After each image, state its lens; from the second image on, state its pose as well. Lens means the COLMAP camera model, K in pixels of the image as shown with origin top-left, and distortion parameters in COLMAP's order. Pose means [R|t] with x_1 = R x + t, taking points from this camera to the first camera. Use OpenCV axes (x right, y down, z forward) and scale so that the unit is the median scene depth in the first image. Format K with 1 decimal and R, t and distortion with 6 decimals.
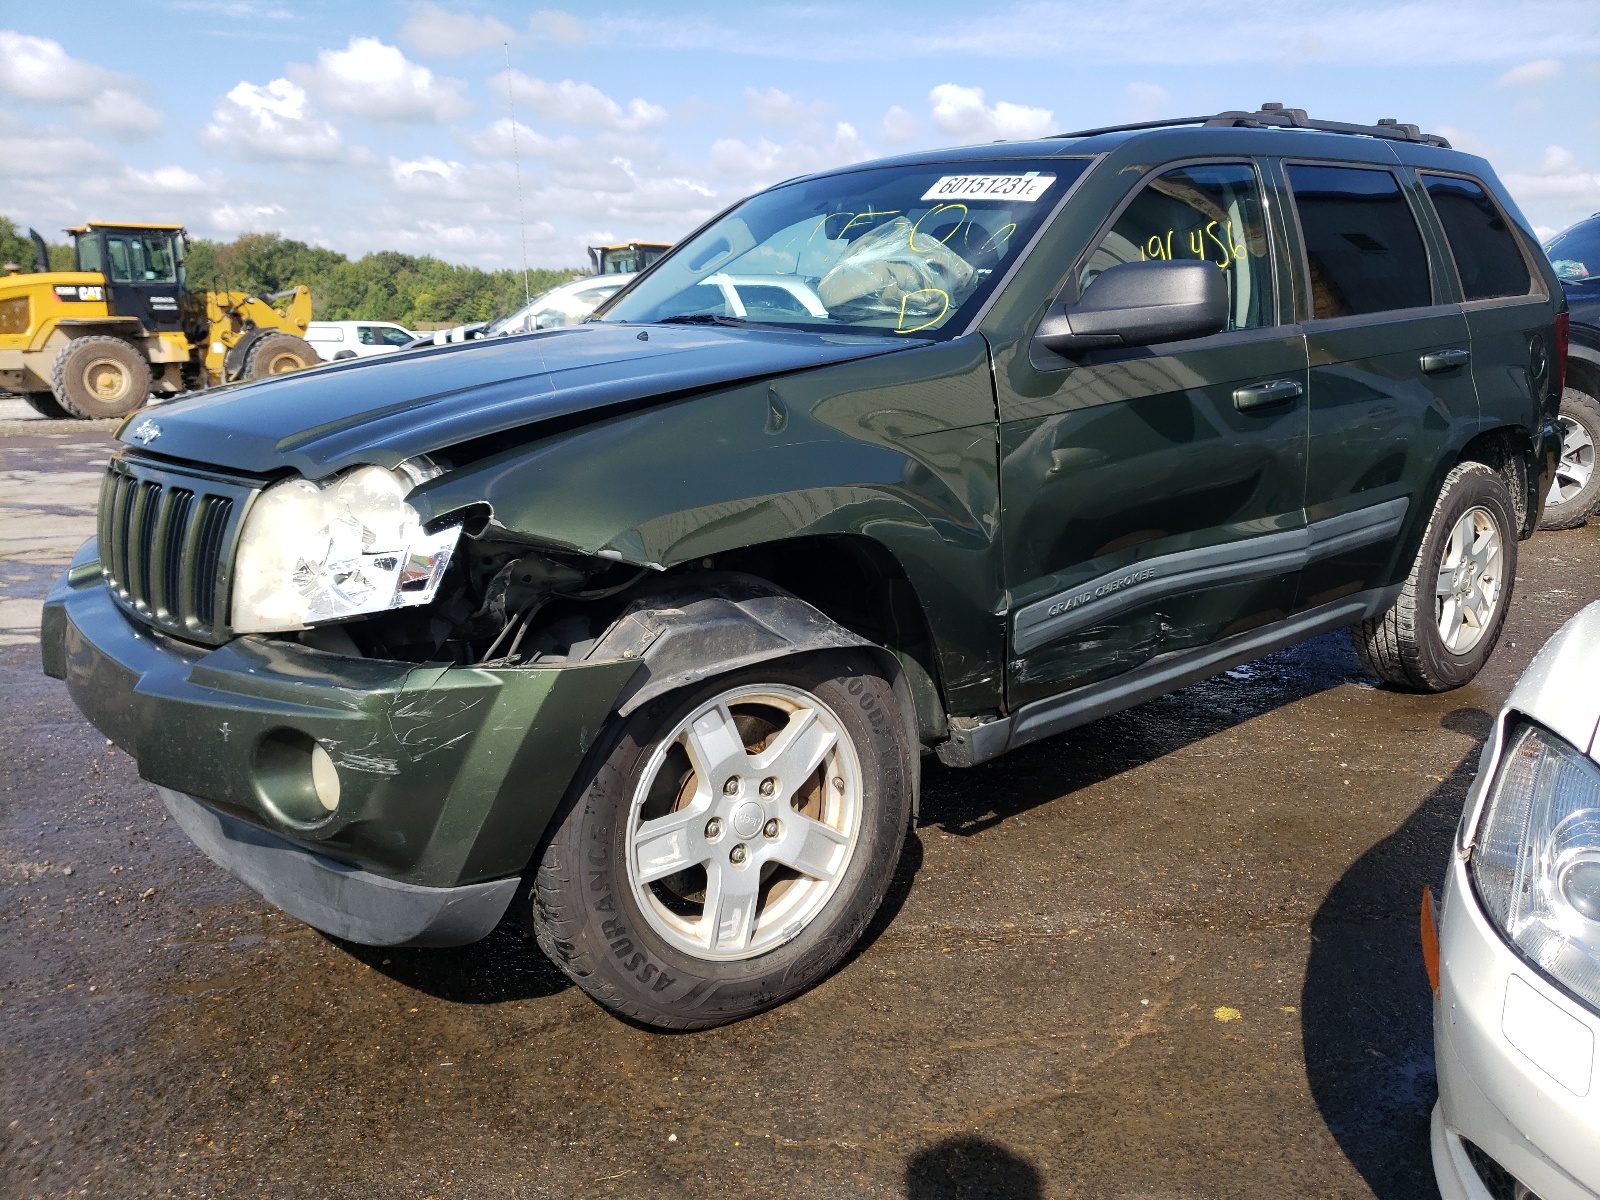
lens RADIAL K [[1216.8, 0, 801.0], [0, 1216.8, 582.6], [0, 0, 1]] dist [0.009790, 0.010522]
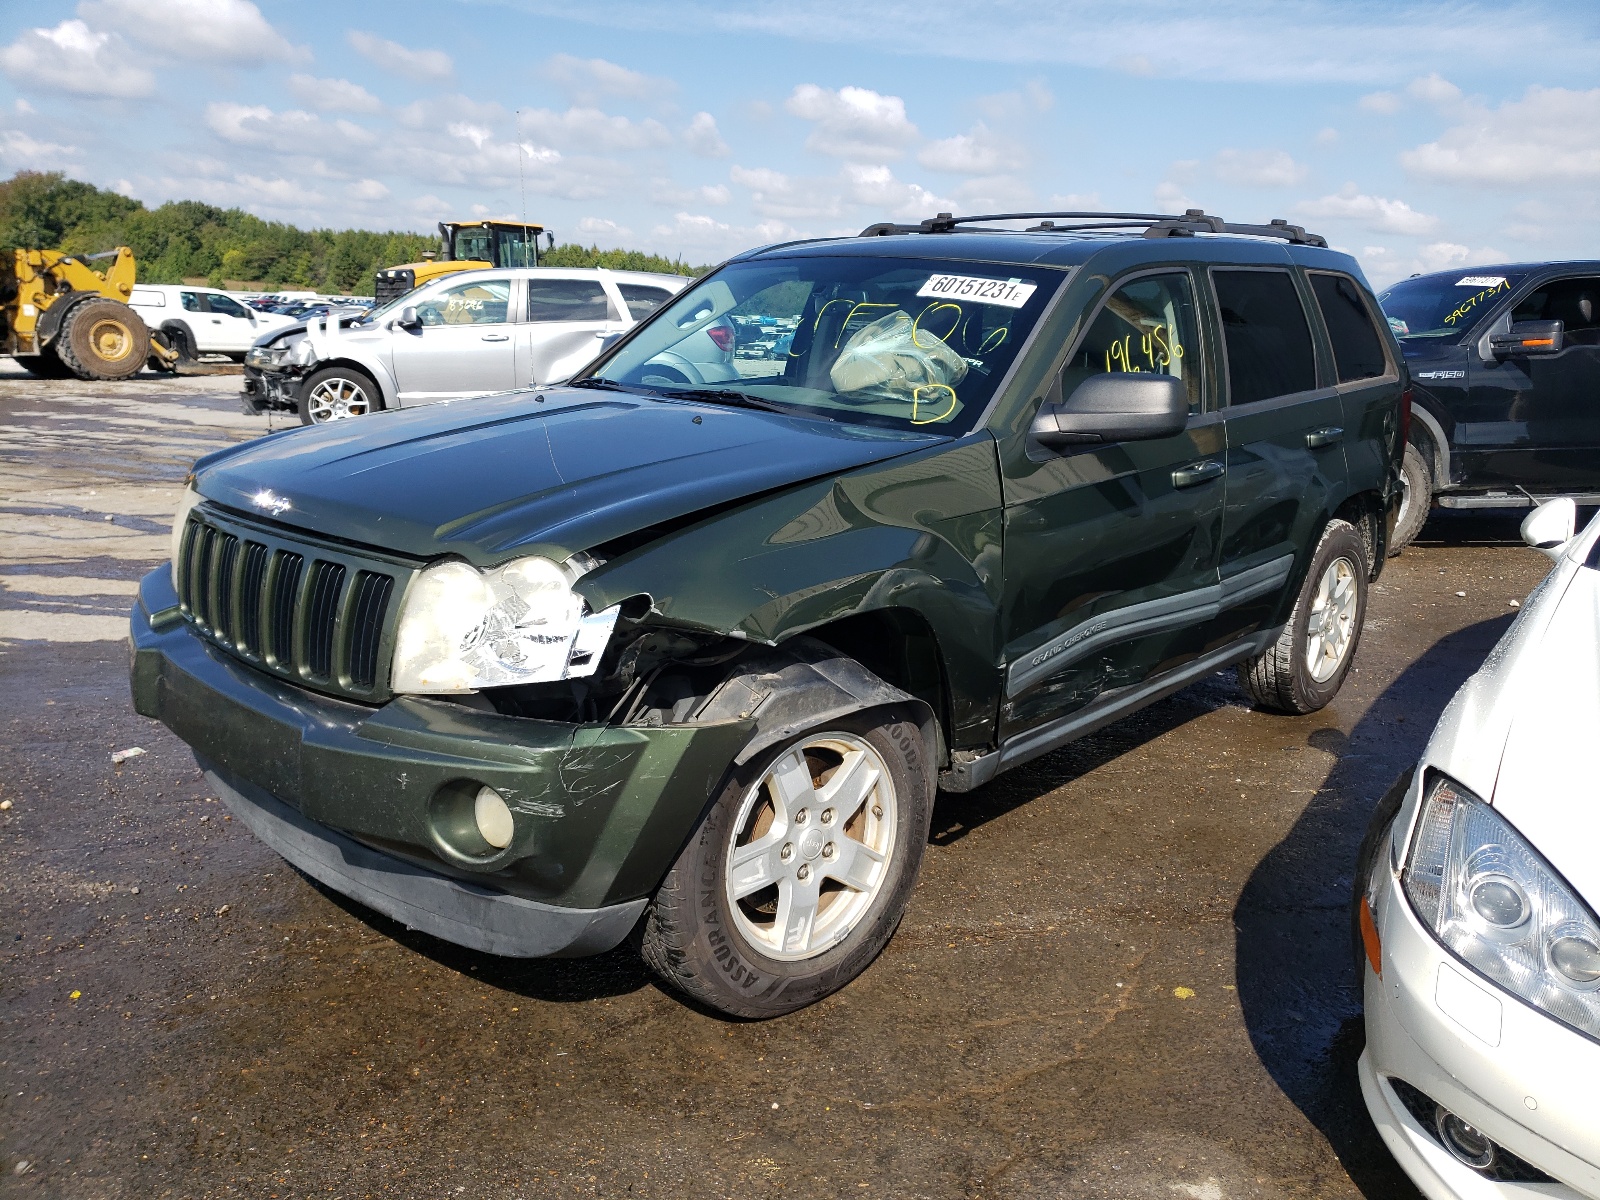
lens RADIAL K [[1216.8, 0, 799.8], [0, 1216.8, 613.5], [0, 0, 1]] dist [0.009790, 0.010522]
pose [[0.990668, 0.013129, 0.135665, -0.210318], [-0.018341, 0.999138, 0.037235, -0.073115], [-0.135059, -0.039376, 0.990055, -0.168388]]
